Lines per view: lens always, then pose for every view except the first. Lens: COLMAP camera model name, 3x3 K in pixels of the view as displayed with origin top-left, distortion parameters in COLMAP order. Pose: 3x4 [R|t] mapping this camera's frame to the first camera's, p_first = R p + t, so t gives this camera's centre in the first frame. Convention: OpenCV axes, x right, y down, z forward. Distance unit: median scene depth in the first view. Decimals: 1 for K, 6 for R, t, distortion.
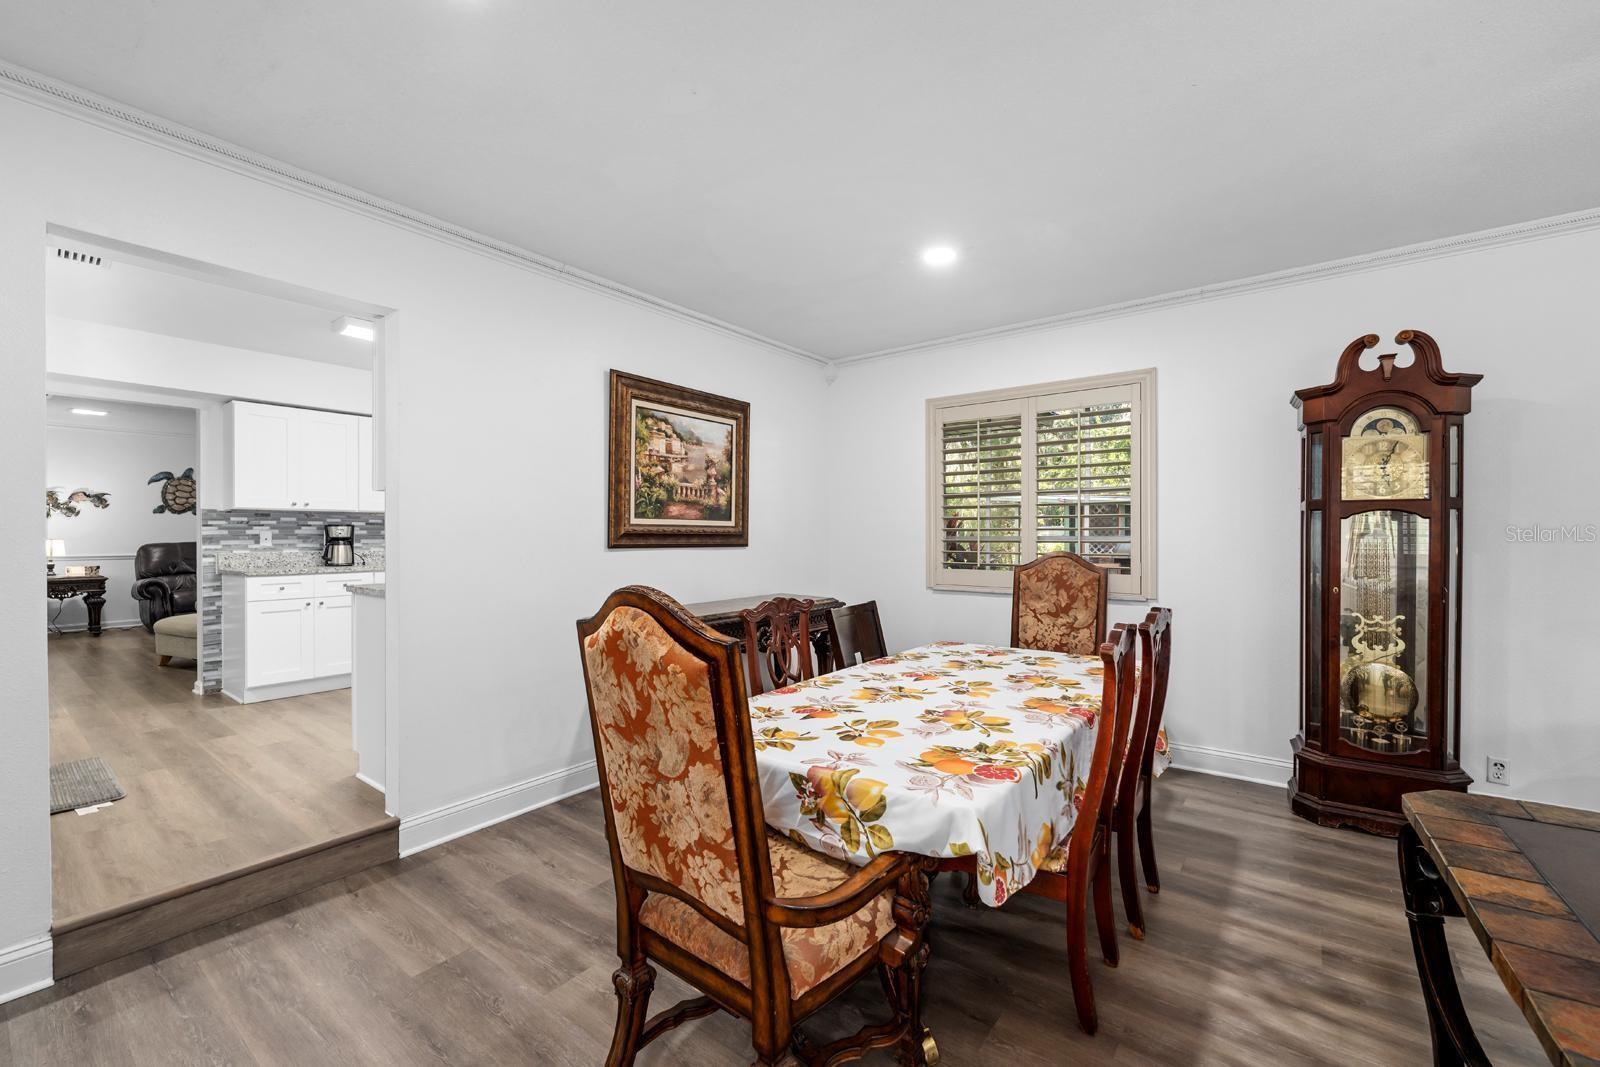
lens RADIAL K [[652.1, 0, 798.1], [0, 652.1, 533.2], [0, 0, 1]] dist [-0.001086, -0.000009]
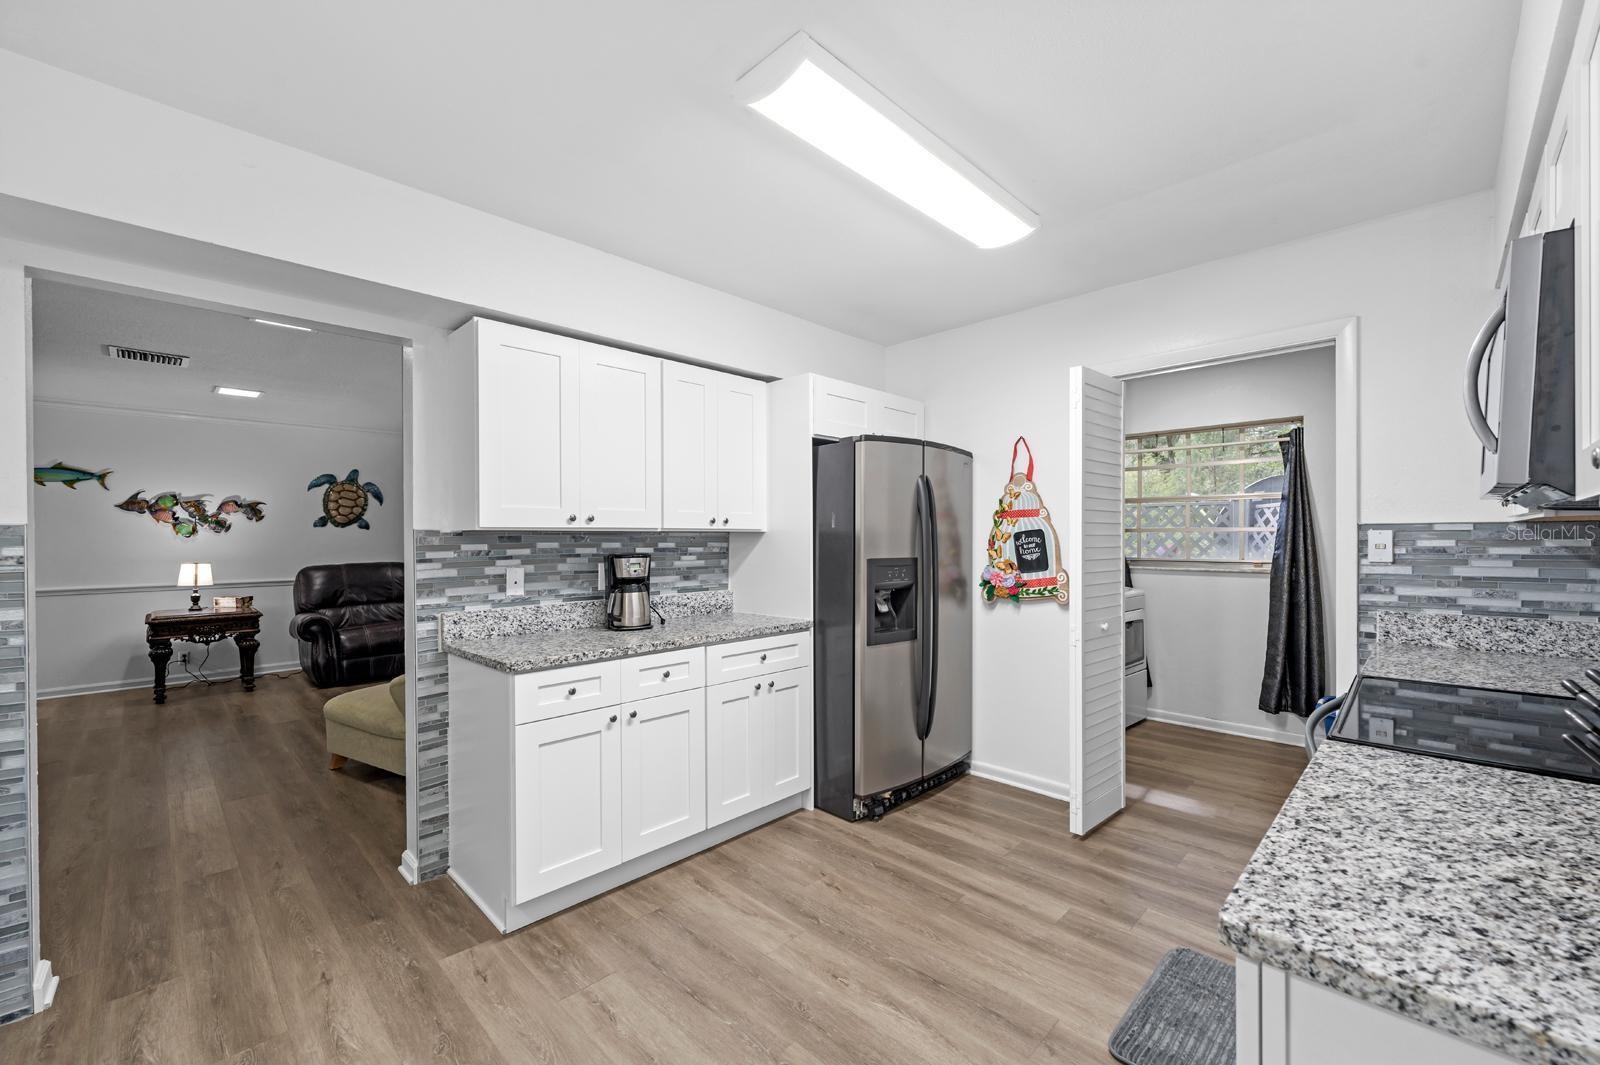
lens RADIAL K [[648.4, 0, 799.1], [0, 648.4, 537.3], [0, 0, 1]] dist [-0.000643, -0.000221]
pose [[0.991930, -0.003409, -0.126743, -0.592936], [0.003700, 0.999991, 0.002064, -0.033603], [0.126734, -0.002516, 0.991933, 0.569923]]
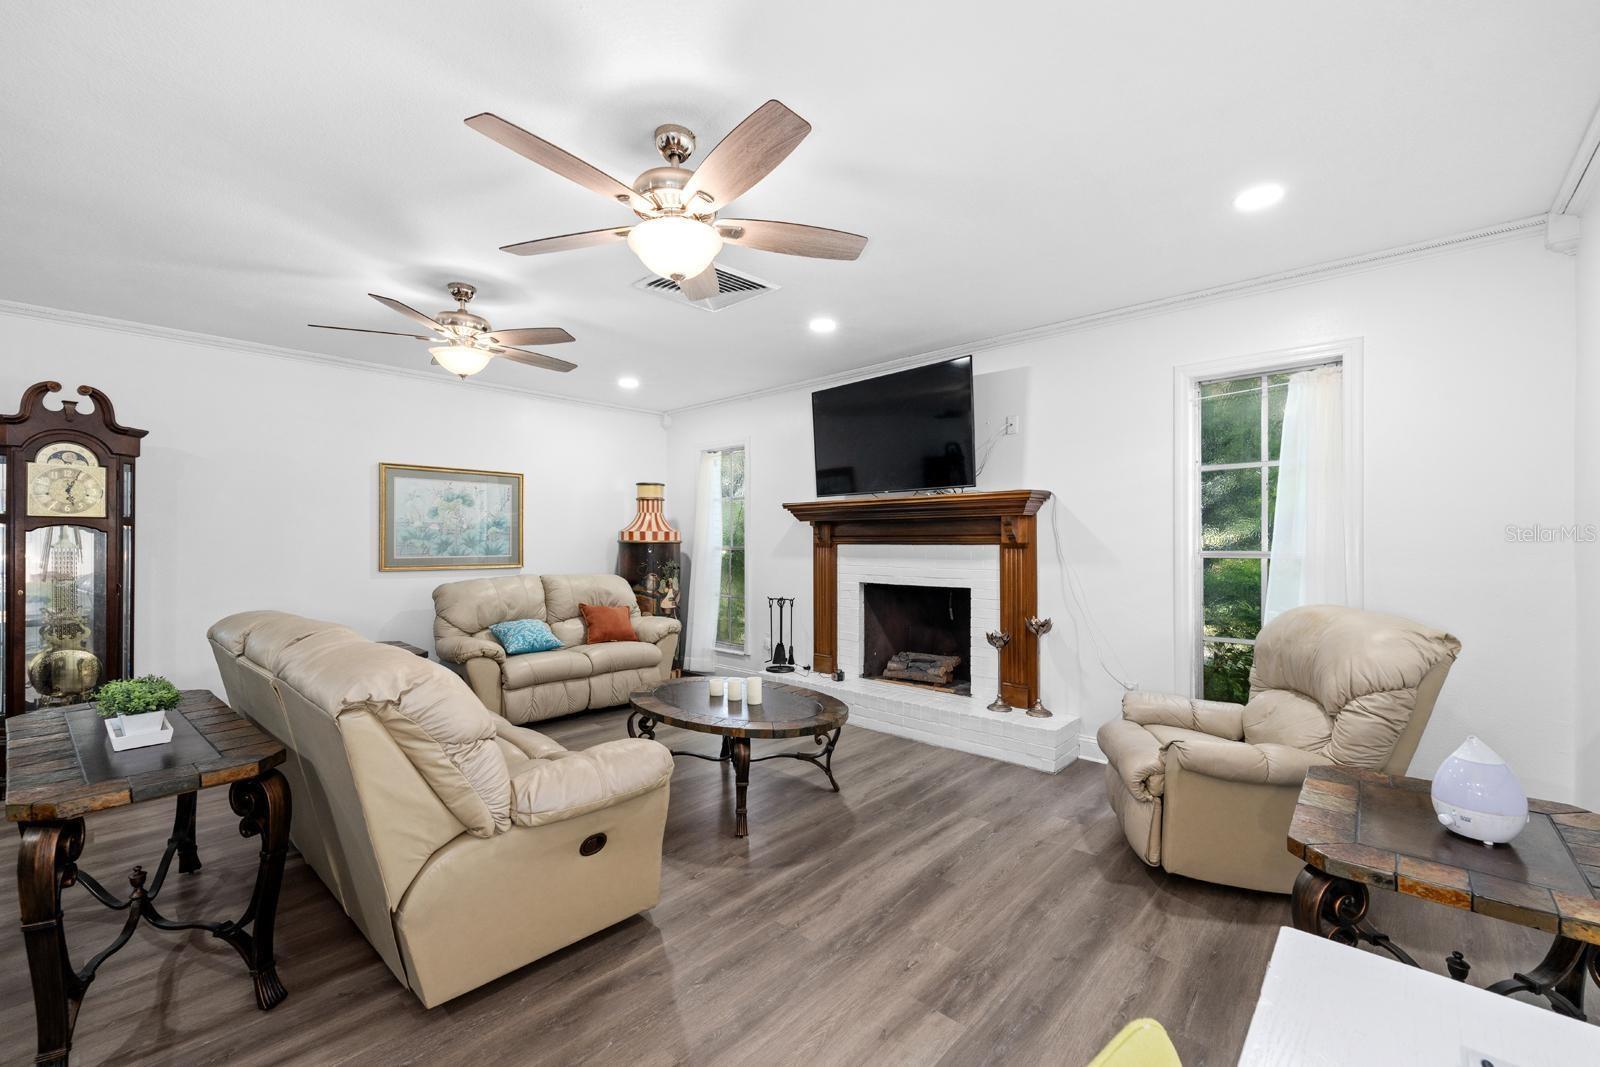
lens RADIAL K [[652.1, 0, 806.5], [0, 652.1, 543.6], [0, 0, 1]] dist [-0.001086, -0.000009]
pose [[0.085345, -0.001502, 0.996350, -0.145450], [-0.000132, 0.999999, 0.001518, -0.001452], [-0.996351, -0.000261, 0.085345, -0.339418]]
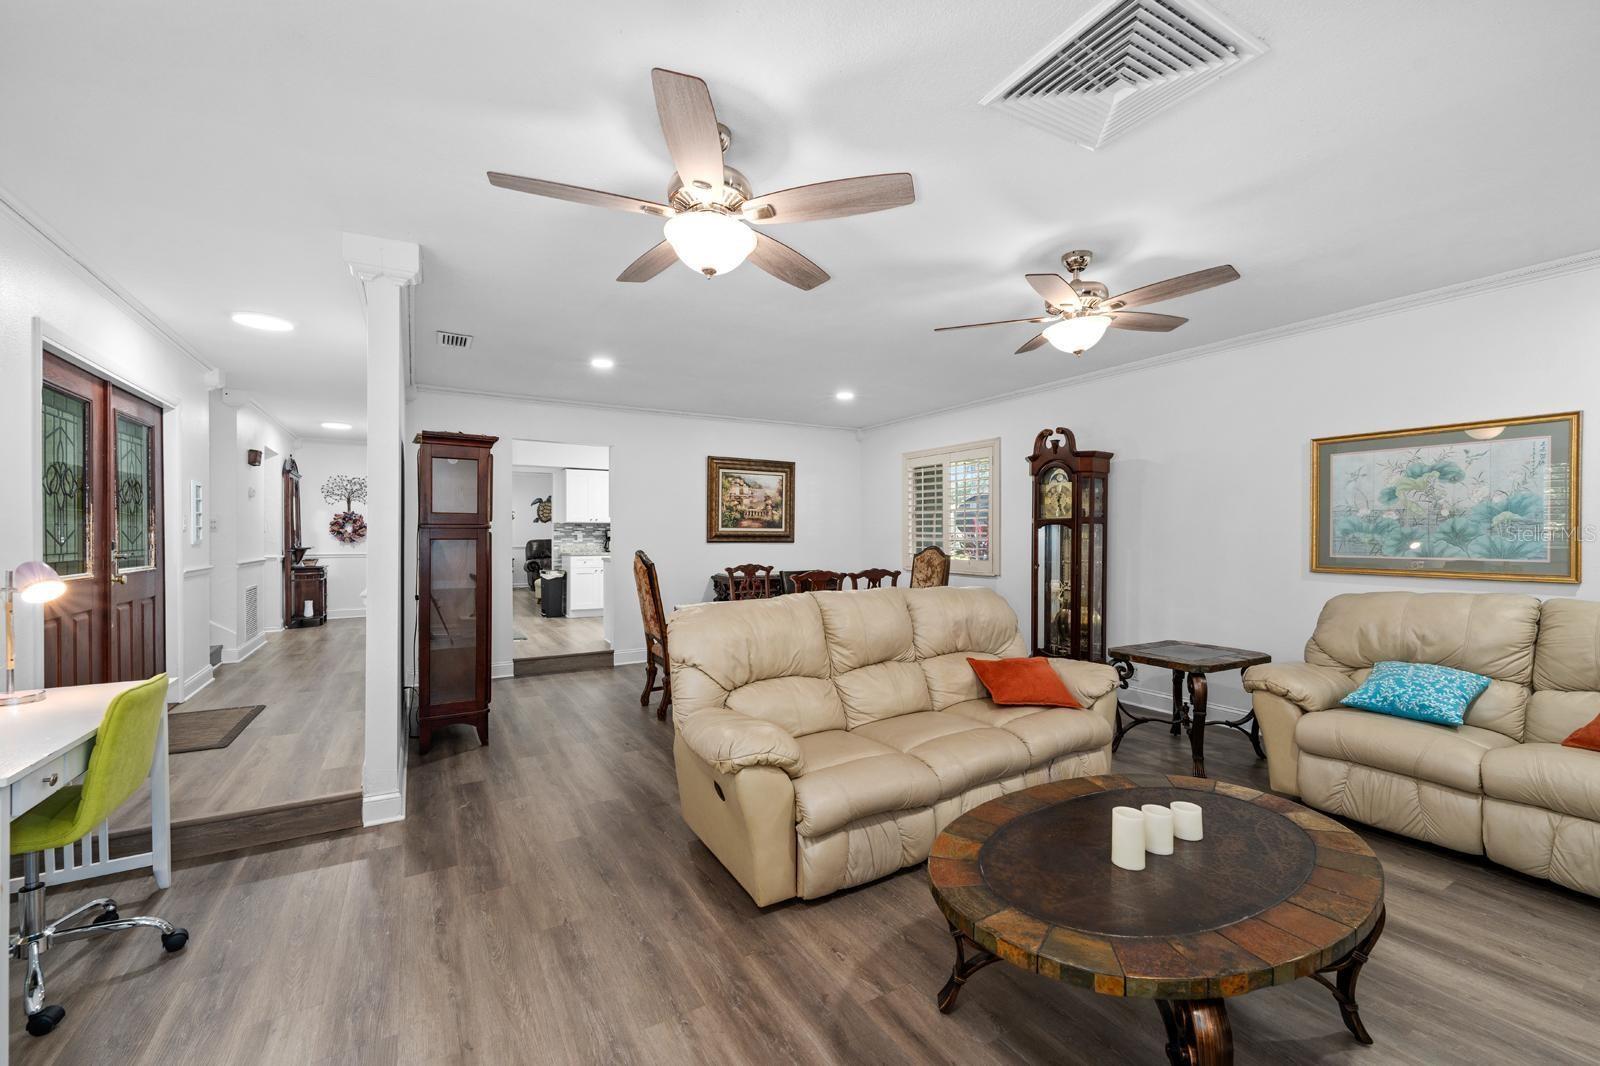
lens RADIAL K [[652.1, 0, 801.8], [0, 652.1, 538.3], [0, 0, 1]] dist [-0.001086, -0.000009]
pose [[0.927327, 0.004293, -0.374228, 0.610466], [-0.001700, 0.999972, 0.007258, -0.004904], [0.374249, -0.006094, 0.927308, -0.646730]]
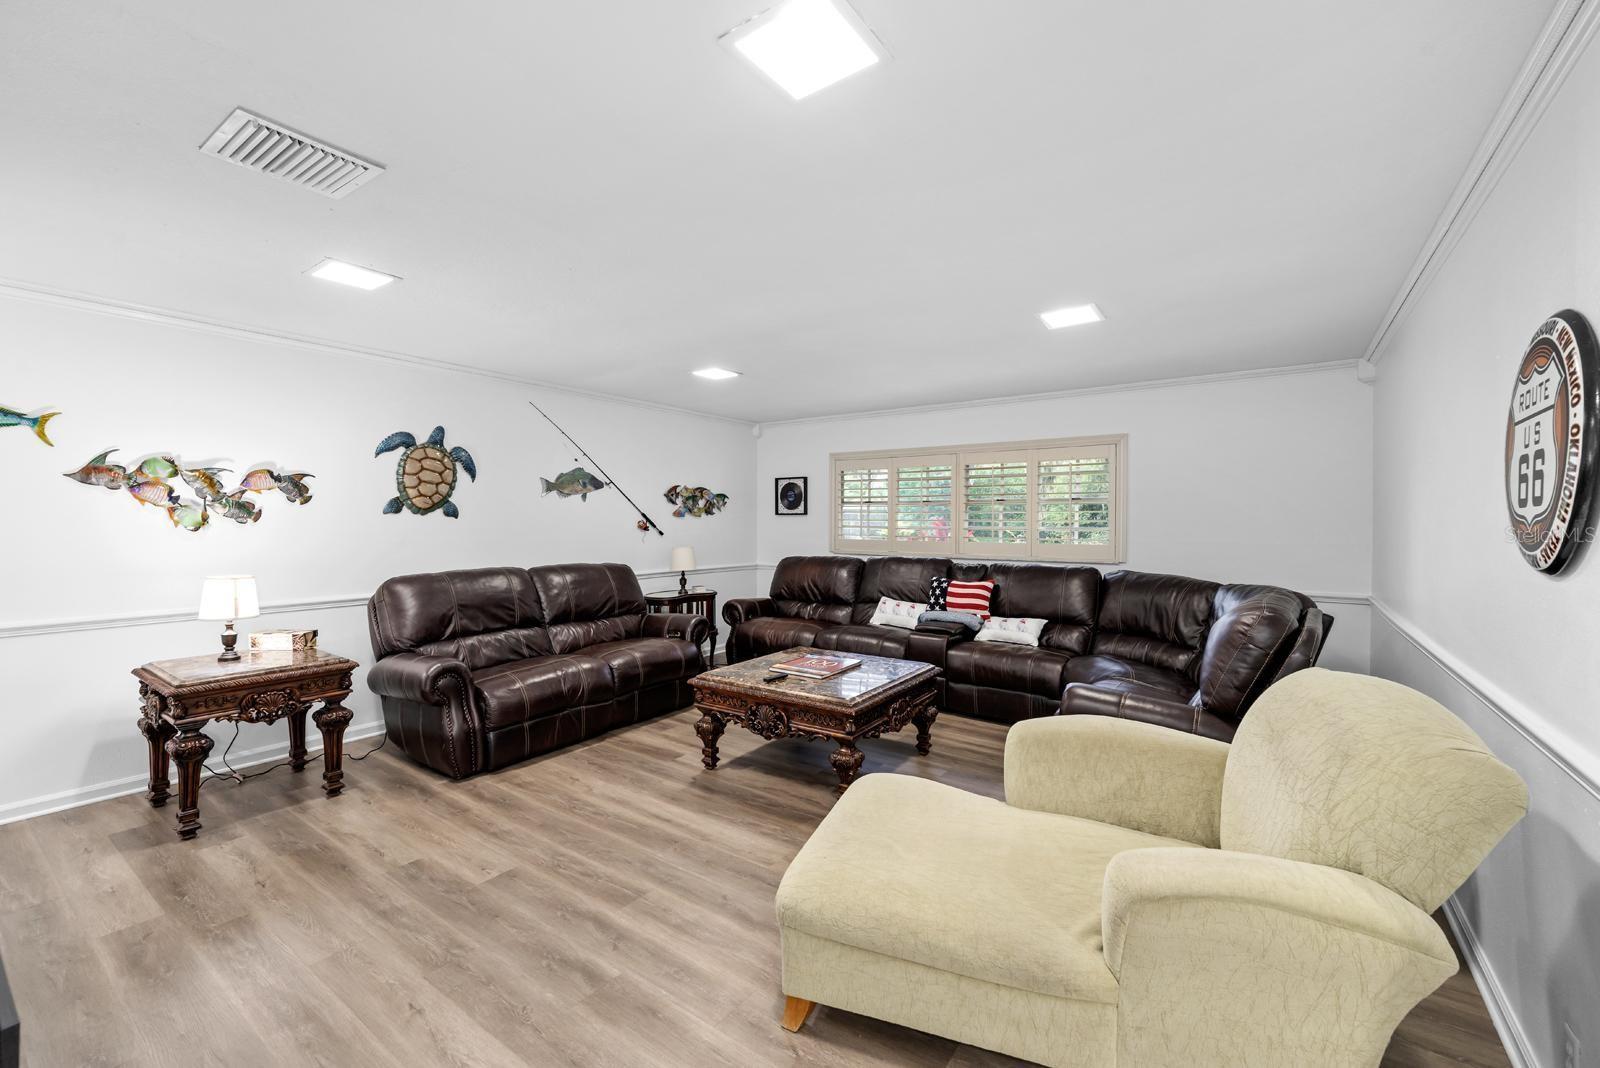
lens RADIAL K [[652.1, 0, 806.1], [0, 652.1, 545.3], [0, 0, 1]] dist [-0.001086, -0.000009]
pose [[0.999559, 0.003177, 0.029517, -1.309810], [-0.004361, 0.999185, 0.040127, -0.053971], [-0.029365, -0.040238, 0.998758, 0.935904]]
